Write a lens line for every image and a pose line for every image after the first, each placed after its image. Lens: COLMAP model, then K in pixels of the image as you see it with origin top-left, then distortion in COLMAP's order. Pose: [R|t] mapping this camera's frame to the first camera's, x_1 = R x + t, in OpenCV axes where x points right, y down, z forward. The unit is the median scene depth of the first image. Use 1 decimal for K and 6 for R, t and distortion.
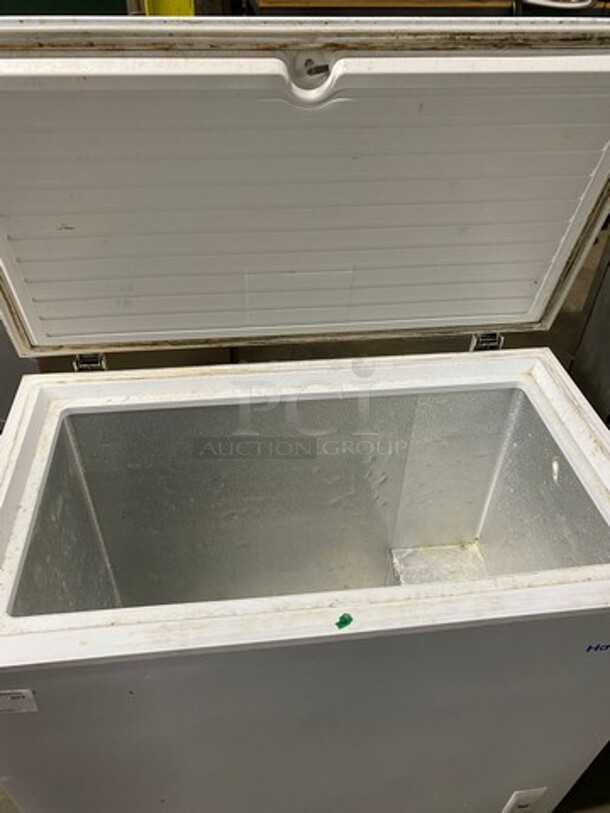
lens RADIAL K [[615.9, 0, 307.2], [0, 615.9, 402.9], [0, 0, 1]] dist [0.005053, -0.011653]
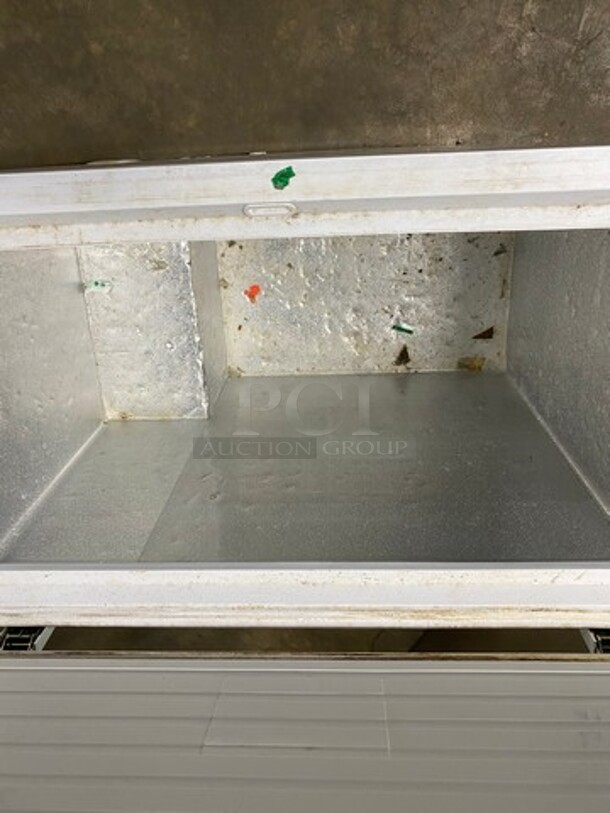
lens RADIAL K [[615.9, 0, 309.0], [0, 615.9, 404.0], [0, 0, 1]] dist [0.005053, -0.011653]
pose [[-0.996393, -0.084561, -0.007040, 0.005584], [0.071587, -0.882262, 0.465284, -0.154285], [-0.045556, 0.463102, 0.885133, 0.267293]]
